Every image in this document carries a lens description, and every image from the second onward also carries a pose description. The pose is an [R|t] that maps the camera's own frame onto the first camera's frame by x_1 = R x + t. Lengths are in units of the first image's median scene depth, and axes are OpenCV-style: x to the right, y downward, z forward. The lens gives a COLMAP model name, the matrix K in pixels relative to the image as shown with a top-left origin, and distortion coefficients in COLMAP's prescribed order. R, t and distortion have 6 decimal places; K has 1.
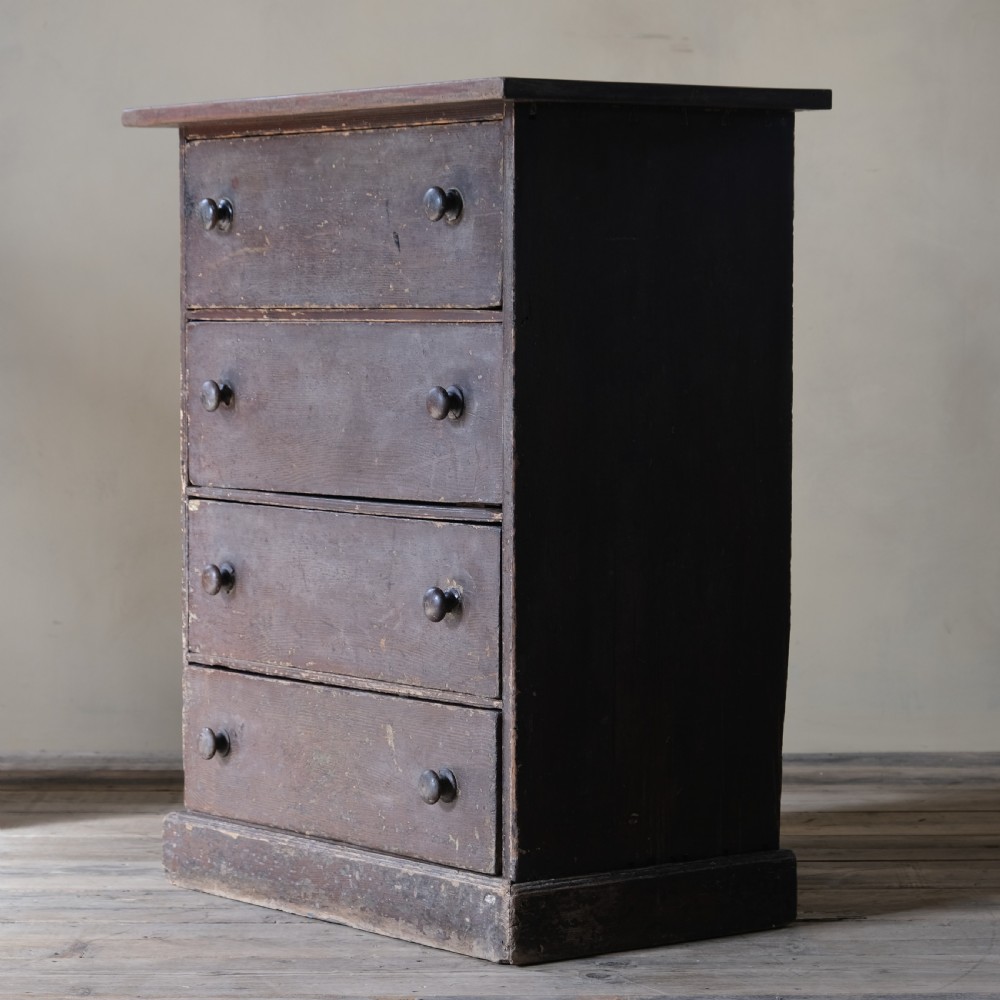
lens RADIAL K [[3616.2, 0, 500.0], [0, 3616.2, 500.0], [0, 0, 1]] dist [-0.006335, 0.066630]
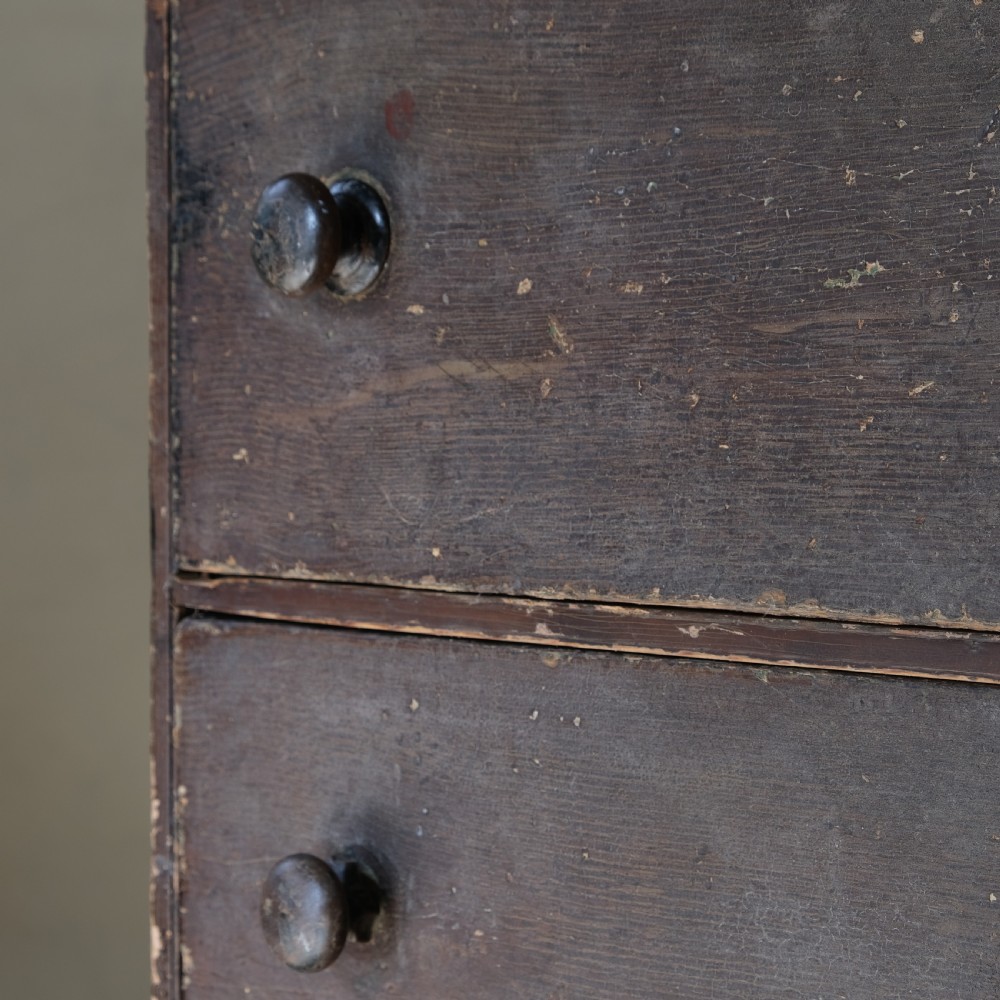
lens RADIAL K [[3616.2, 0, 500.0], [0, 3616.2, 500.0], [0, 0, 1]] dist [-0.006335, 0.066630]
pose [[0.990413, -0.010703, 0.137724, -0.104483], [0.010727, 0.999942, 0.000567, -0.060619], [-0.137723, 0.000916, 0.990470, 0.749259]]
